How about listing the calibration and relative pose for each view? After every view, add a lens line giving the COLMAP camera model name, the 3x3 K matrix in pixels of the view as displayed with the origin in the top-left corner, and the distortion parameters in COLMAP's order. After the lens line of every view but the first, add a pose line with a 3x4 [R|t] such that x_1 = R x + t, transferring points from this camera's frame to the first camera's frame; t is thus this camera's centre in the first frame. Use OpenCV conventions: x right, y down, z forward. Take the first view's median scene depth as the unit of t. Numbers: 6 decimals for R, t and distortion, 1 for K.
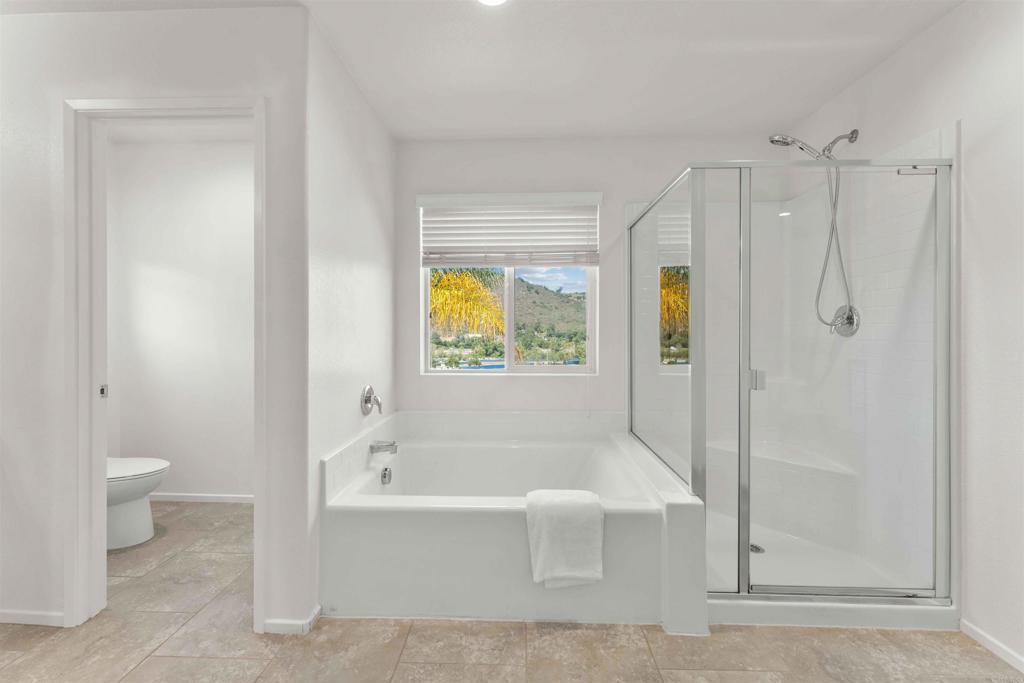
lens RADIAL K [[413.0, 0, 512.4], [0, 413.0, 325.5], [0, 0, 1]] dist [0.001433, 0.000182]
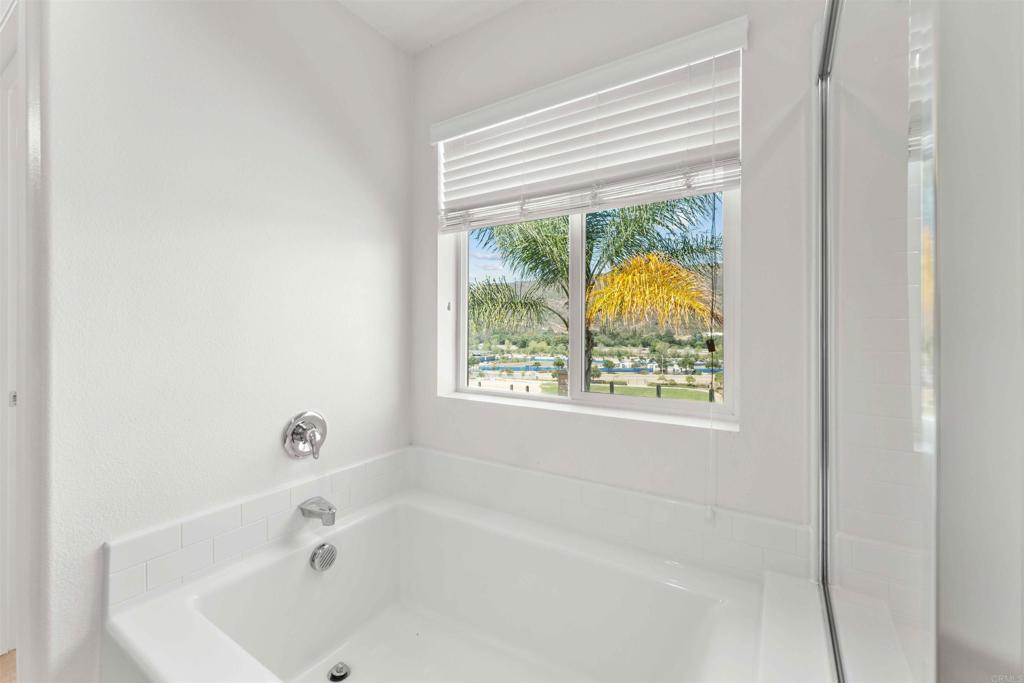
lens RADIAL K [[426.9, 0, 515.3], [0, 426.9, 325.6], [0, 0, 1]] dist [0.001369, -0.000022]
pose [[0.865687, 0.000522, -0.500585, 0.224485], [0.002797, 0.999979, 0.005880, 0.003152], [0.500578, -0.006491, 0.865667, 0.465550]]
